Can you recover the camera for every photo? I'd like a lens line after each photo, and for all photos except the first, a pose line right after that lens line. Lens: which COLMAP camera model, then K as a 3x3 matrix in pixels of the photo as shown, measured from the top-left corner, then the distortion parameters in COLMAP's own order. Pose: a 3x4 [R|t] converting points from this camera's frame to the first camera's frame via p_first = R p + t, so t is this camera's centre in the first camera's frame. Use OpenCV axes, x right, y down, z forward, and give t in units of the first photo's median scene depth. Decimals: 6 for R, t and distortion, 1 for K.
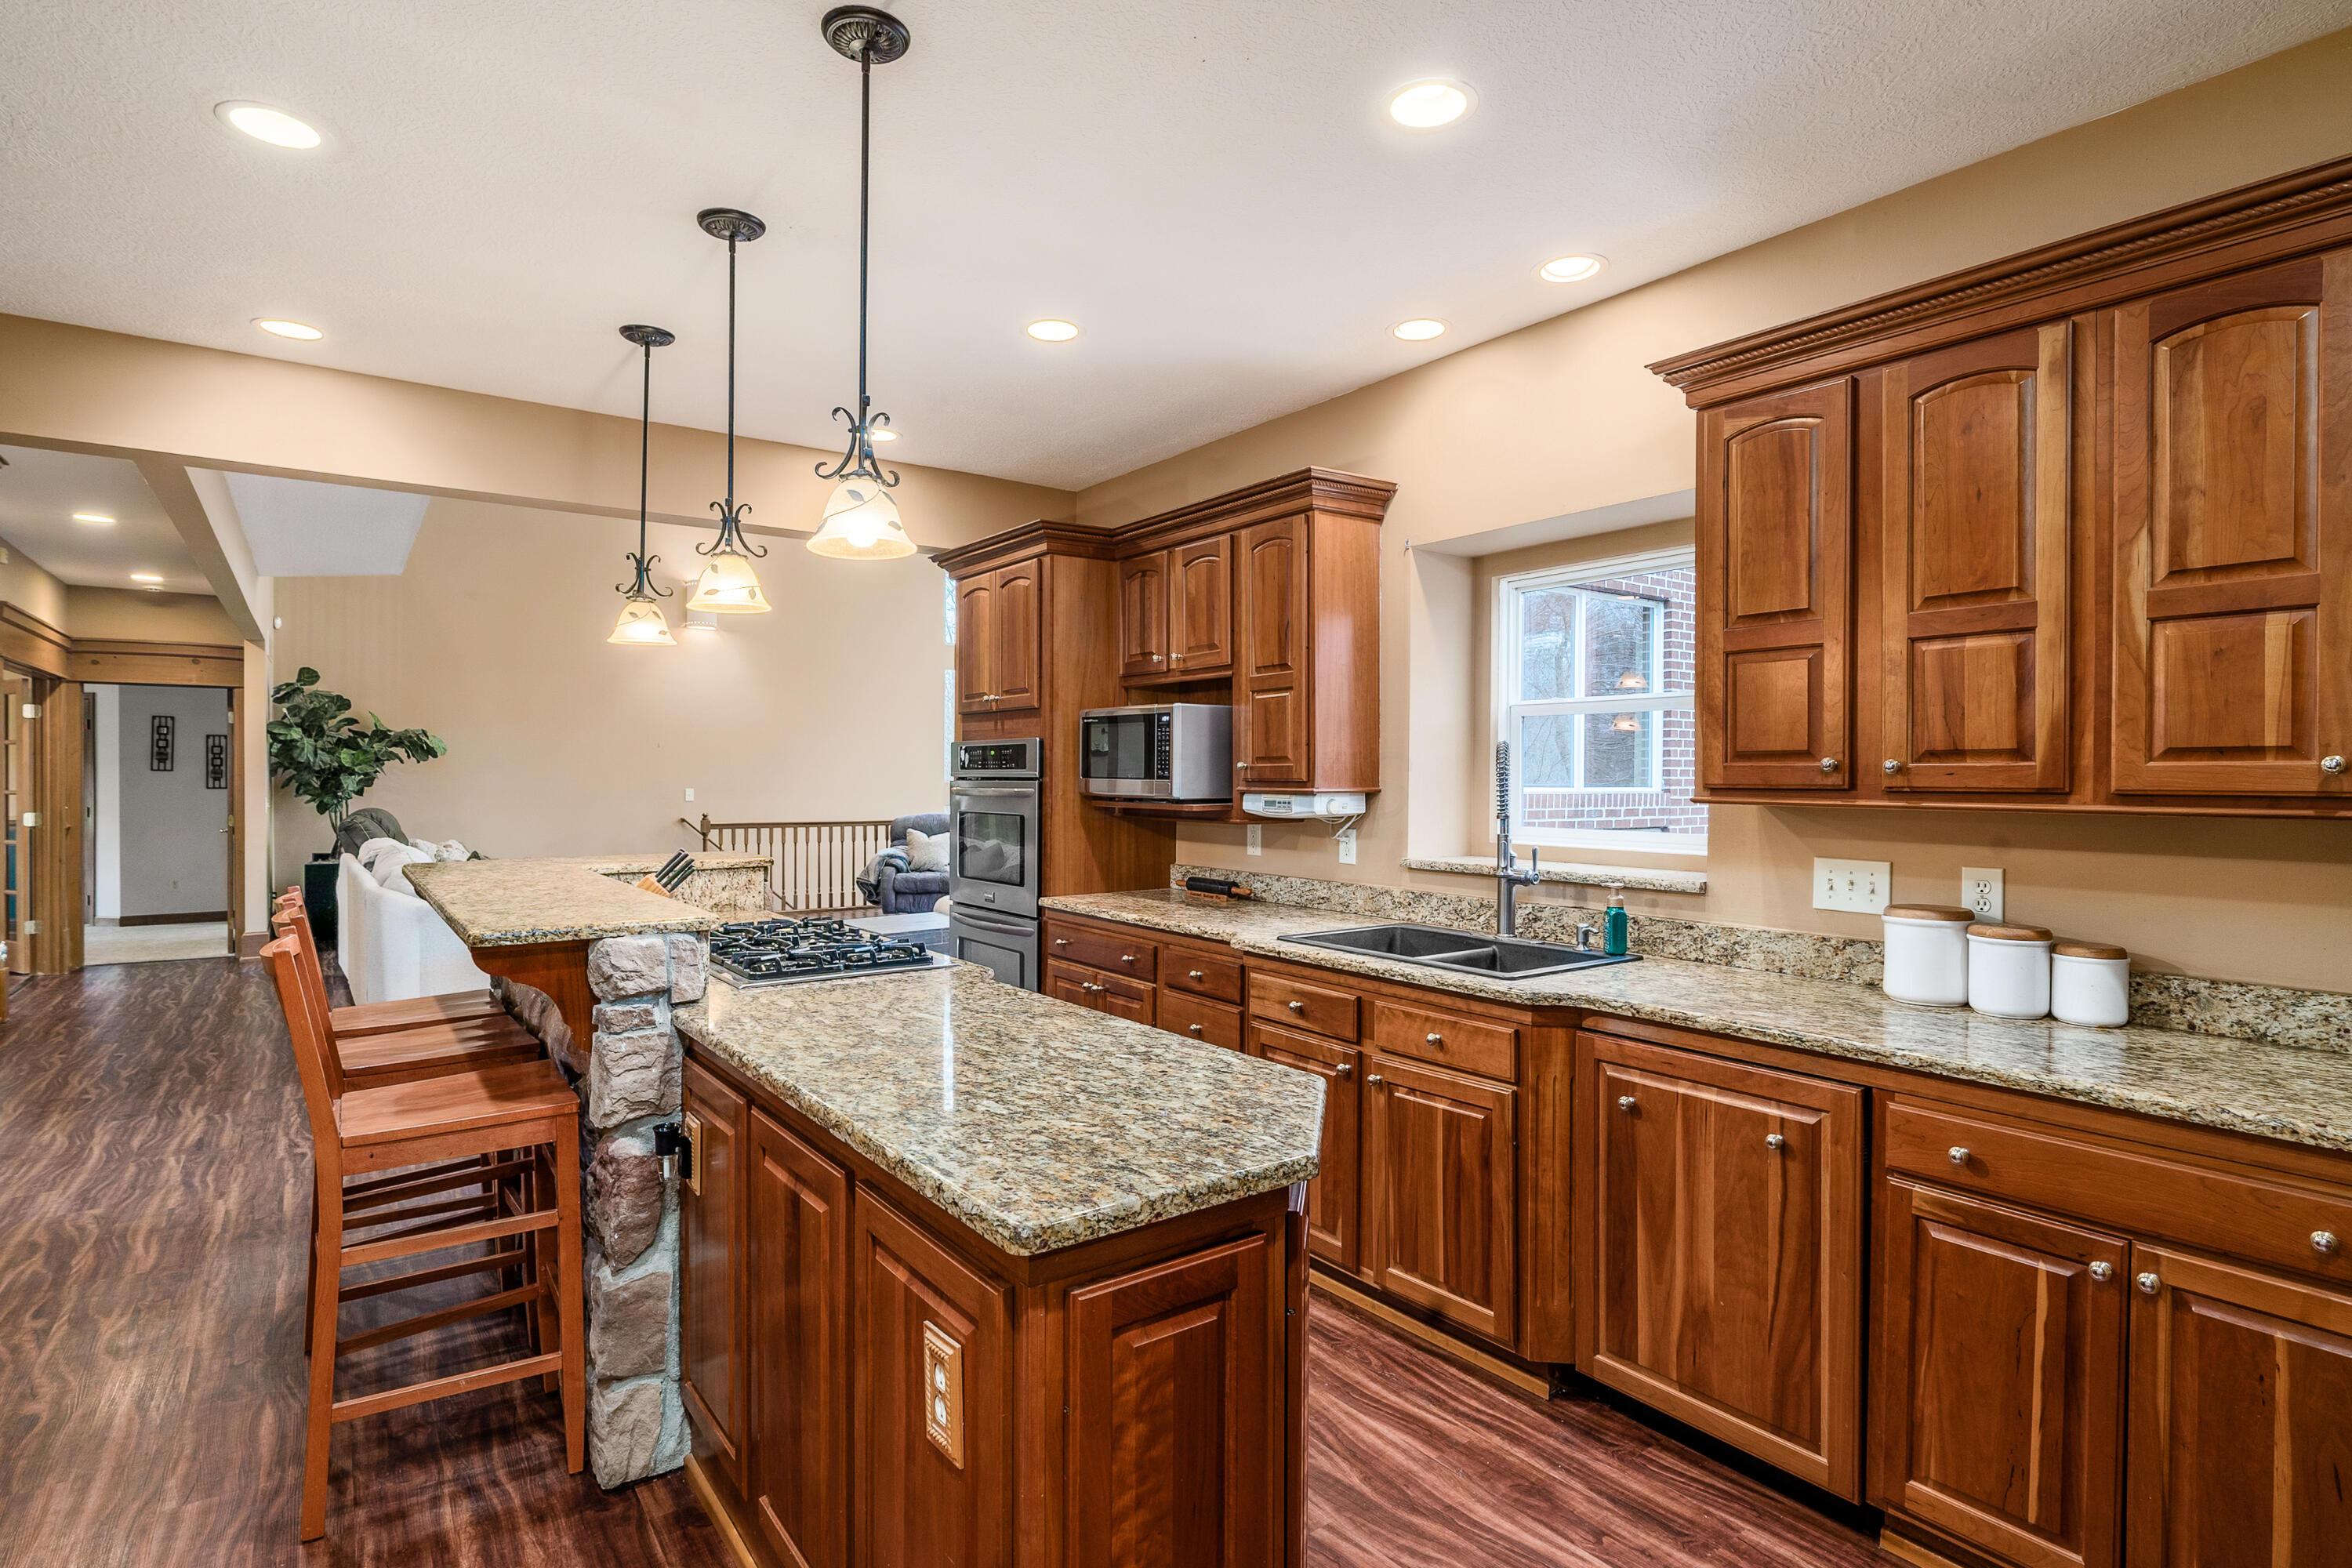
lens RADIAL K [[1185.1, 0, 1173.4], [0, 1185.1, 773.5], [0, 0, 1]] dist [-0.004465, -0.000472]
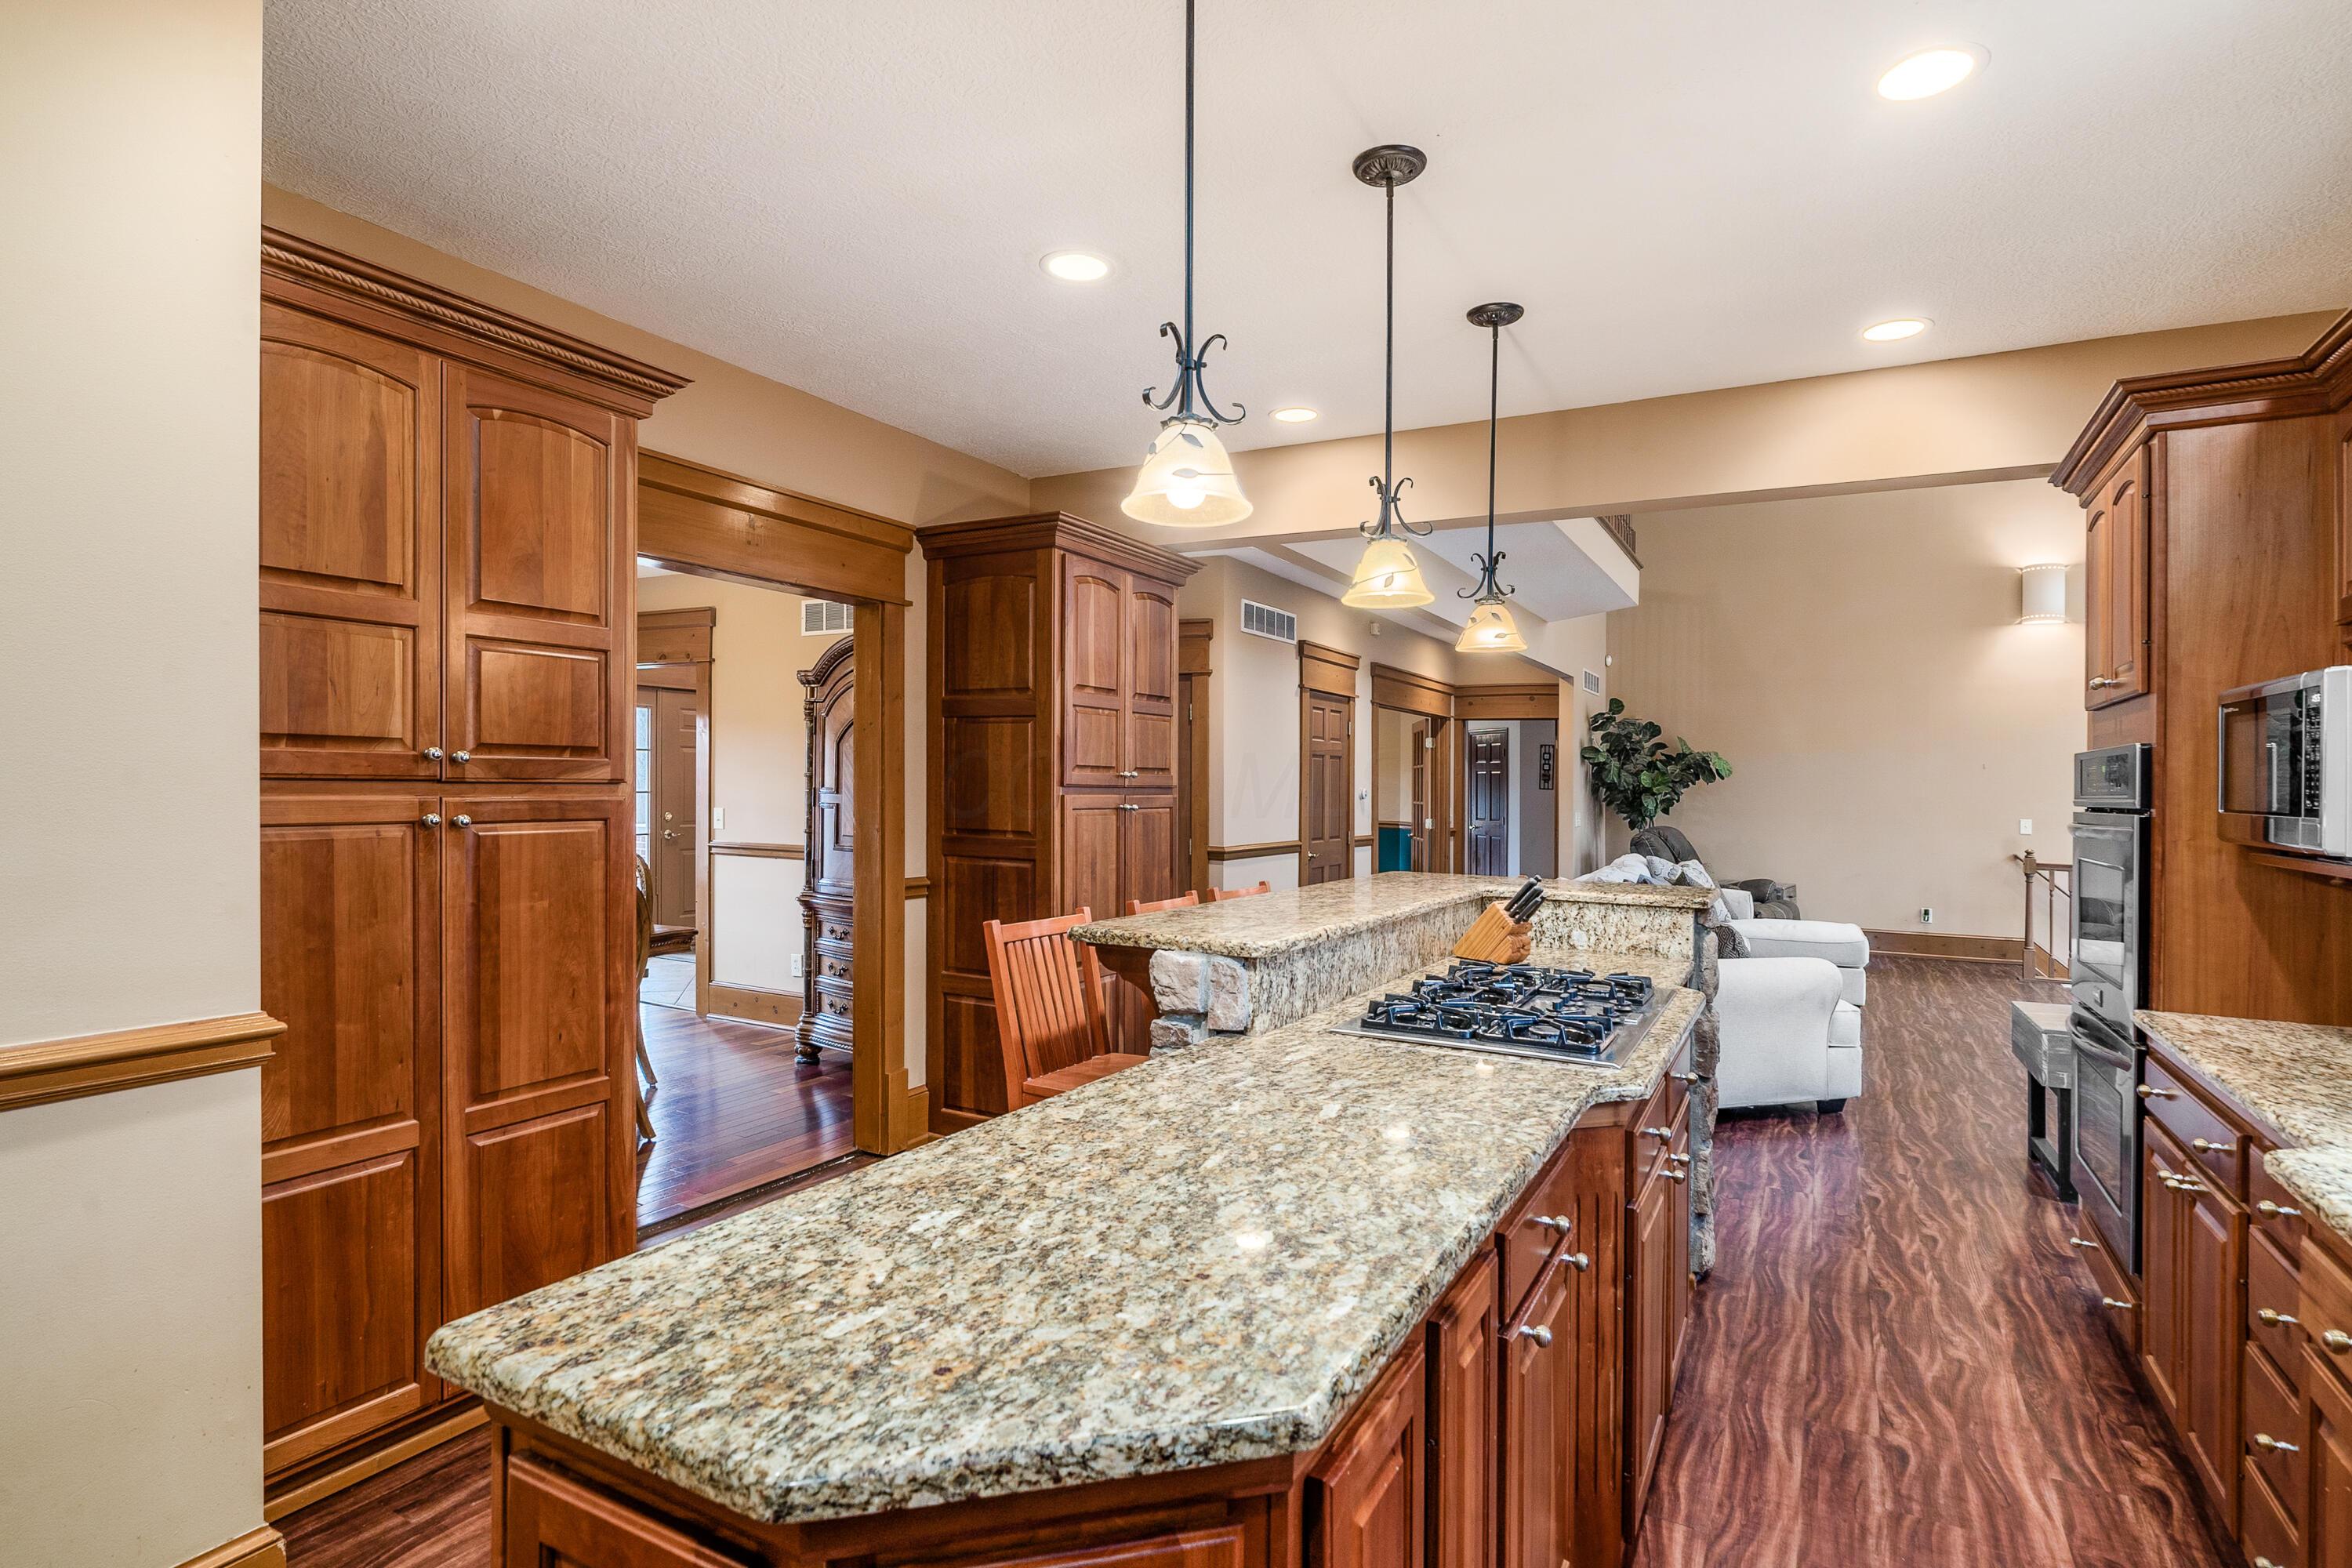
lens RADIAL K [[1185.1, 0, 1173.4], [0, 1185.1, 773.5], [0, 0, 1]] dist [-0.004465, -0.000472]
pose [[0.420991, -0.001357, -0.907064, 0.587013], [-0.018067, 0.999788, -0.009881, 0.000273], [0.906885, 0.020548, 0.420878, 0.795557]]
